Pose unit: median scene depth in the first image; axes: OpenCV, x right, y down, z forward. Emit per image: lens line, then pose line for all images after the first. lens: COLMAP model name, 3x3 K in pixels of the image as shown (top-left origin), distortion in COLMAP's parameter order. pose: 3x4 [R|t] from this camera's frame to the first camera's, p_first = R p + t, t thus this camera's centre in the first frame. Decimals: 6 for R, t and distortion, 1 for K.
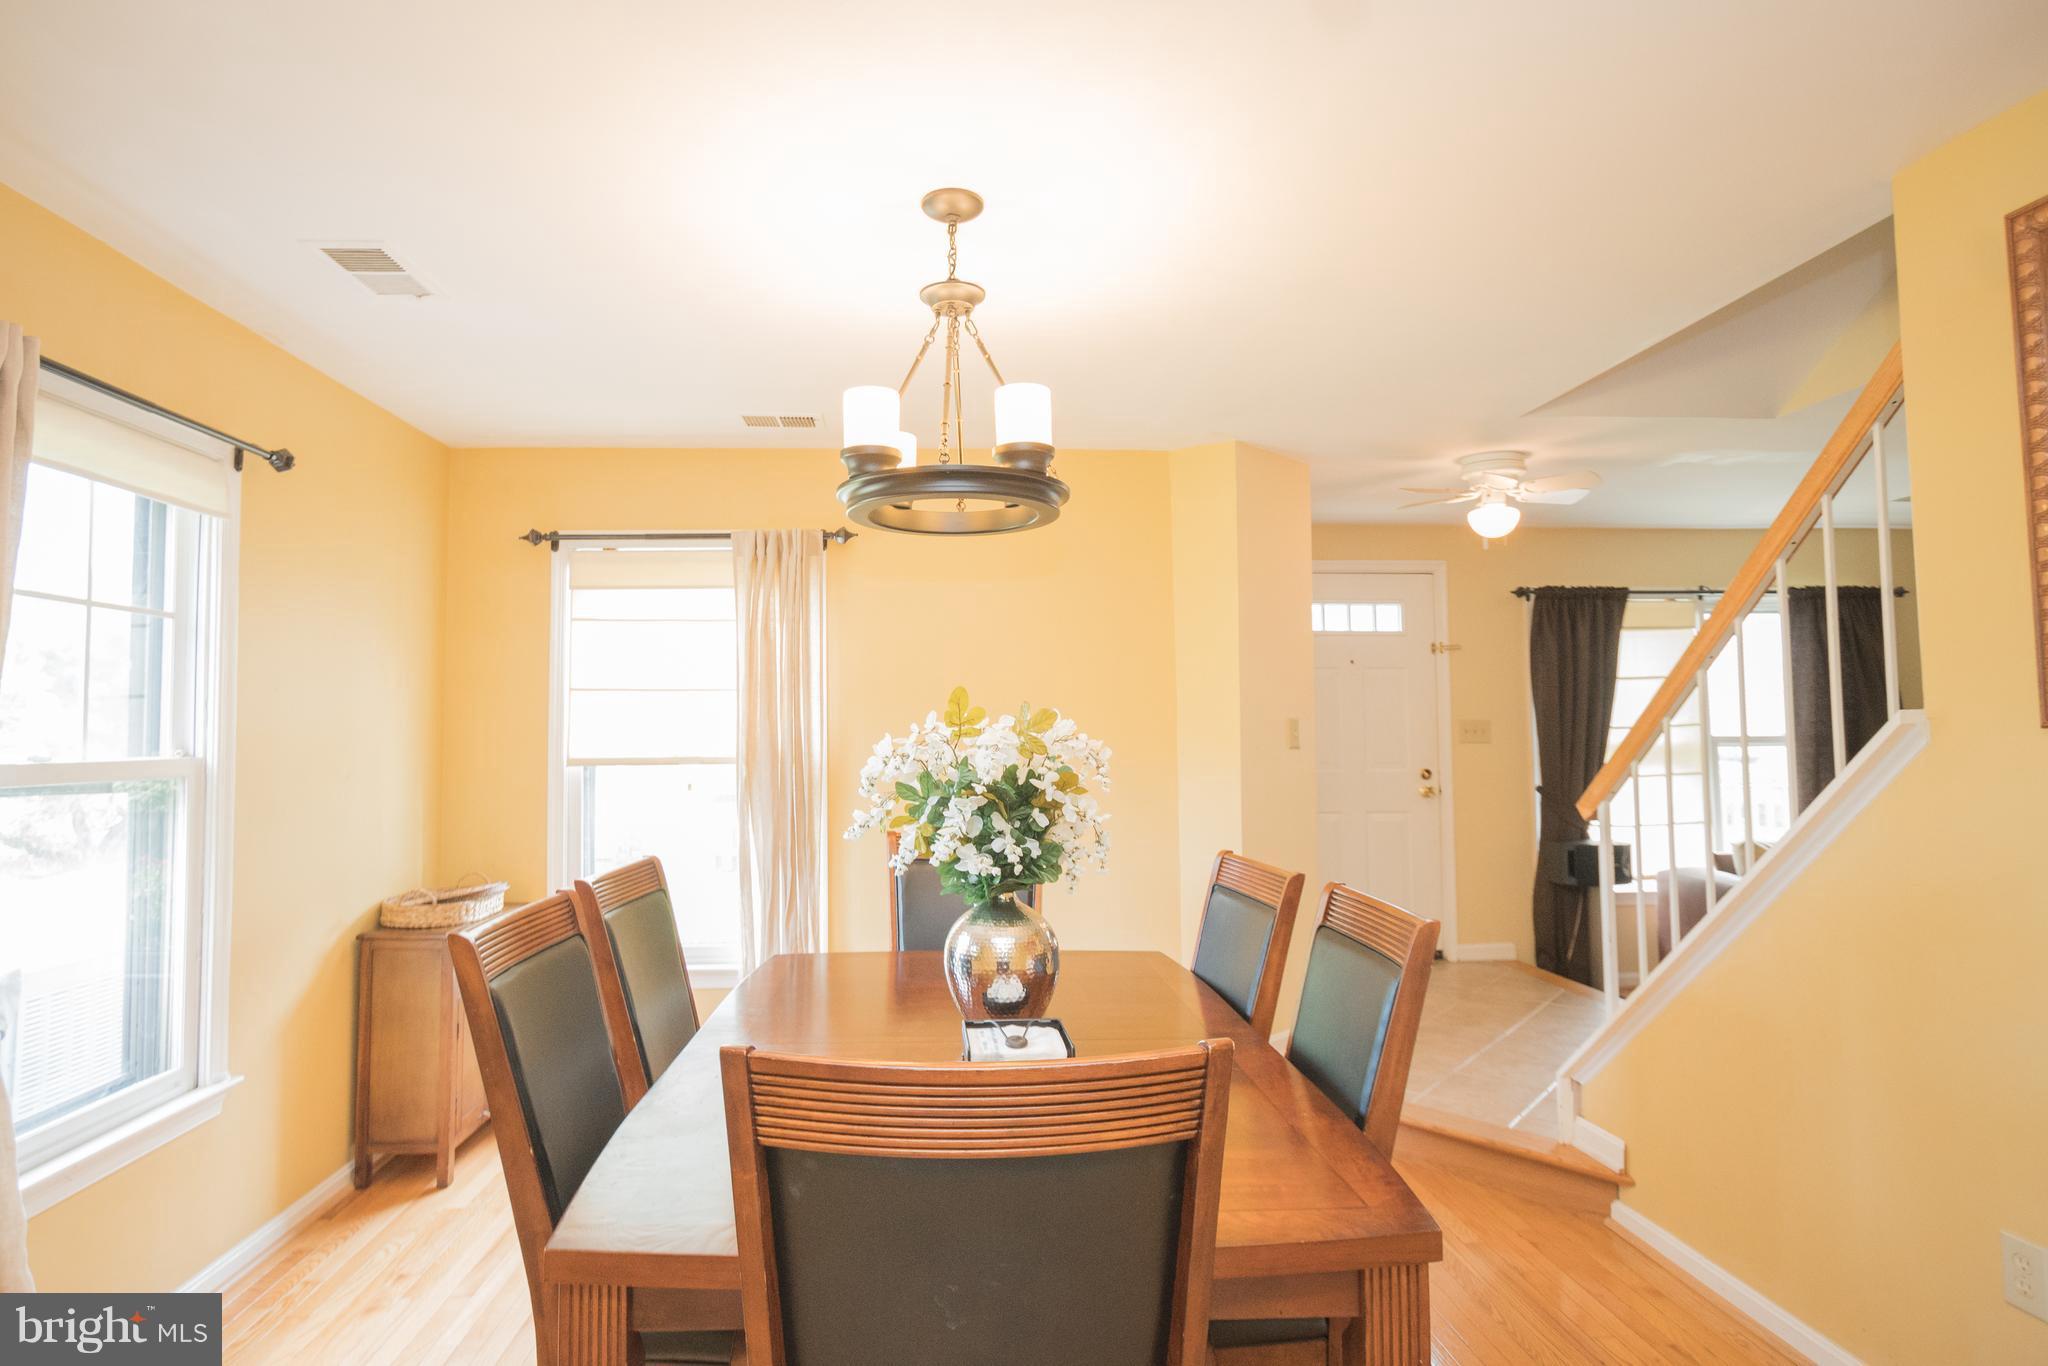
lens RADIAL K [[1070.7, 0, 1024.0], [0, 1070.7, 683.0], [0, 0, 1]] dist [0.004425, -0.000210]
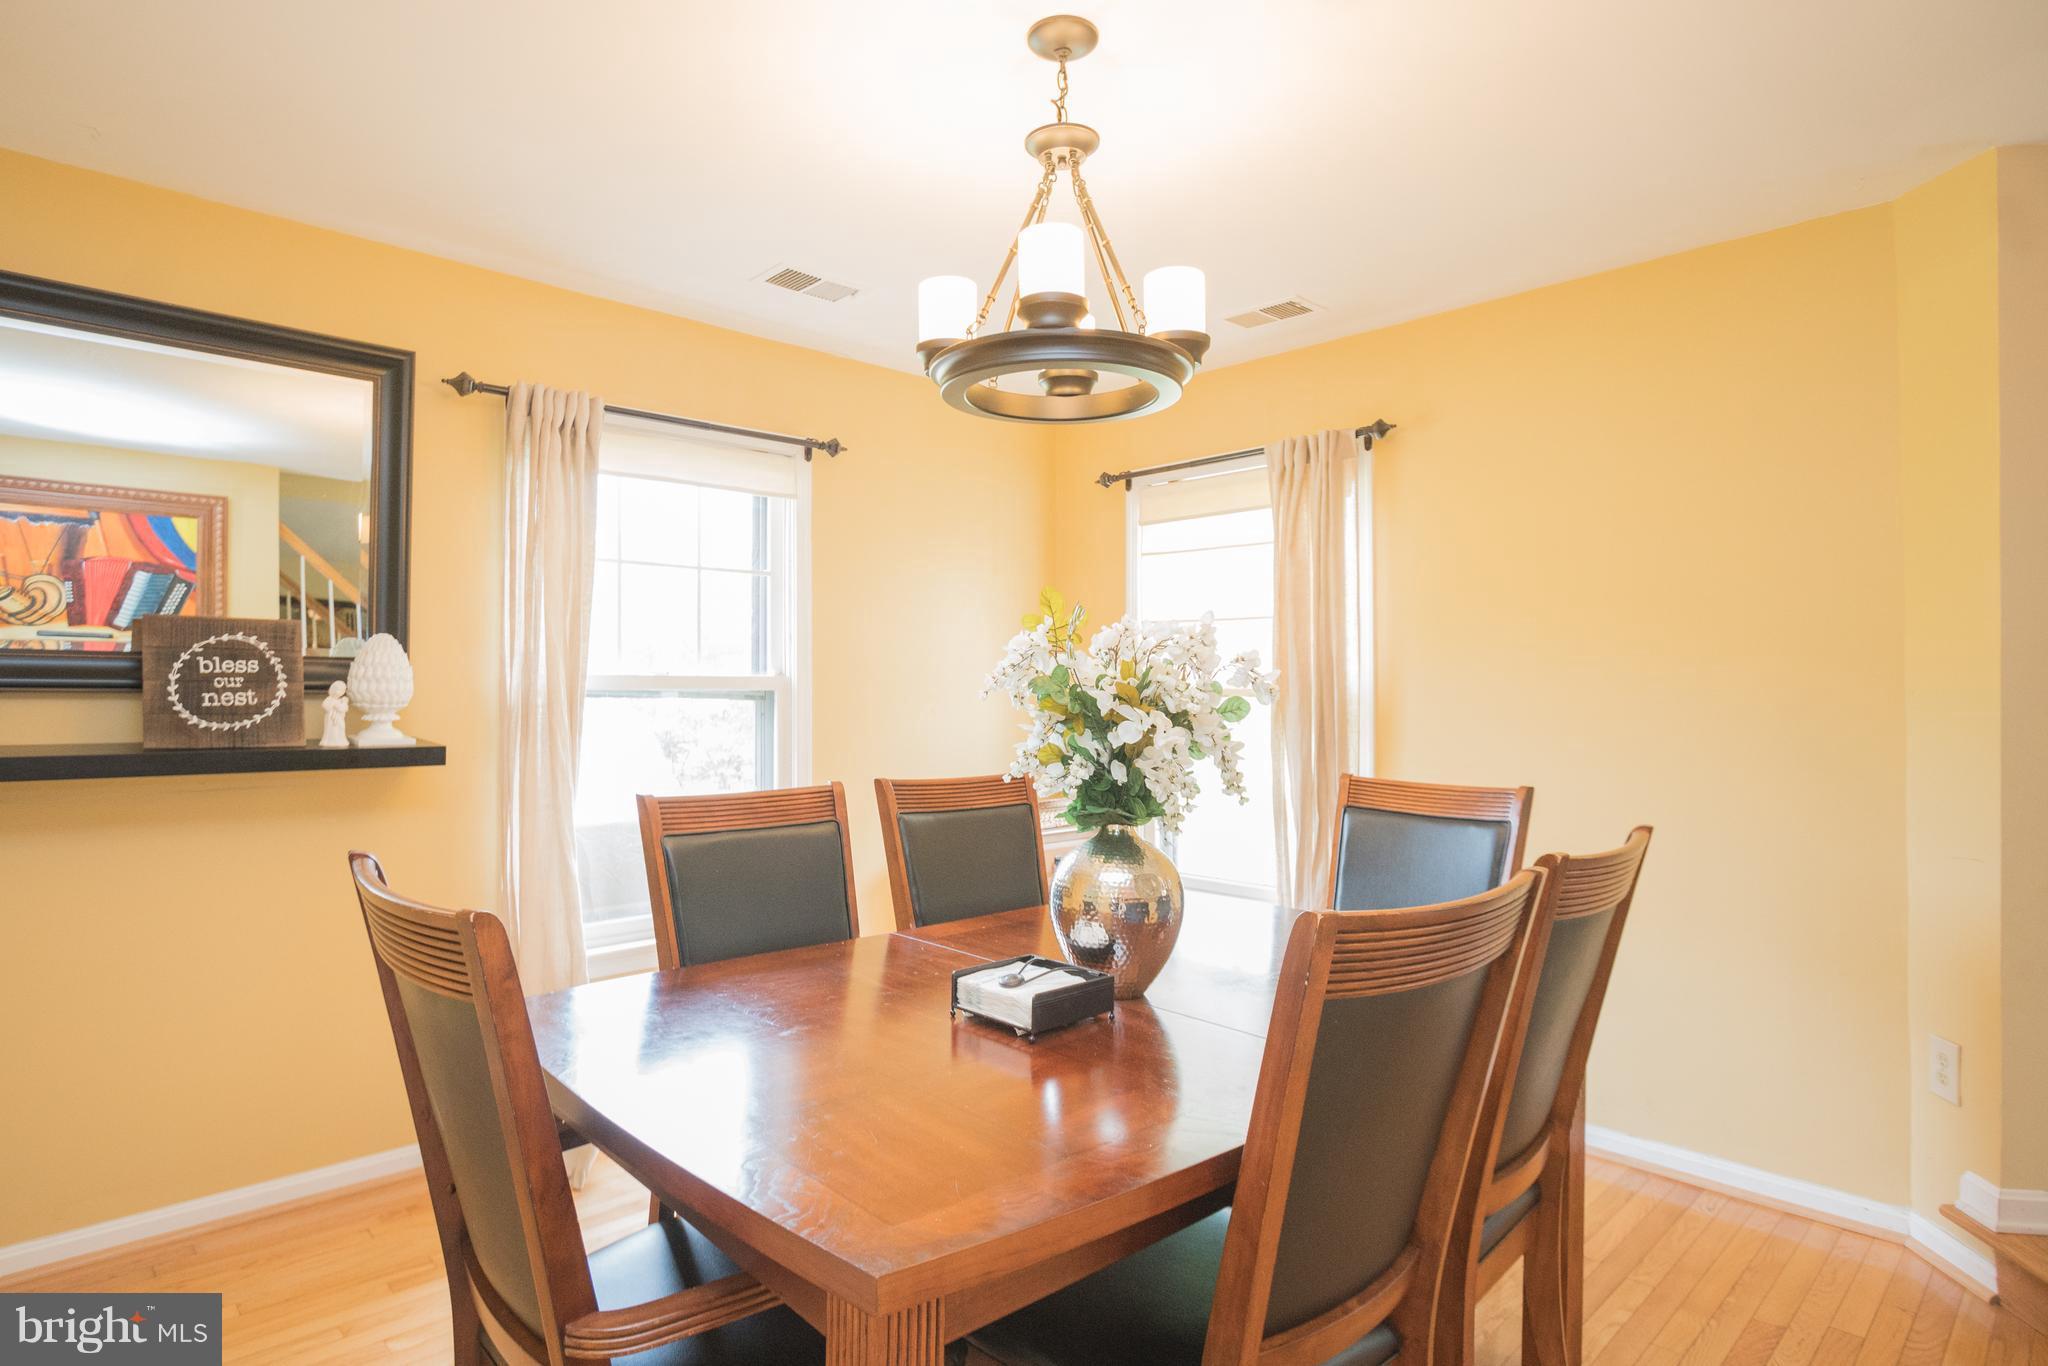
lens RADIAL K [[1134.7, 0, 1024.0], [0, 1134.7, 683.0], [0, 0, 1]] dist [-0.004247, -0.000524]
pose [[0.642558, 0.001726, -0.766235, 0.536404], [0.030909, 0.999125, 0.028171, 0.046736], [0.765613, -0.041785, 0.641943, 0.310453]]
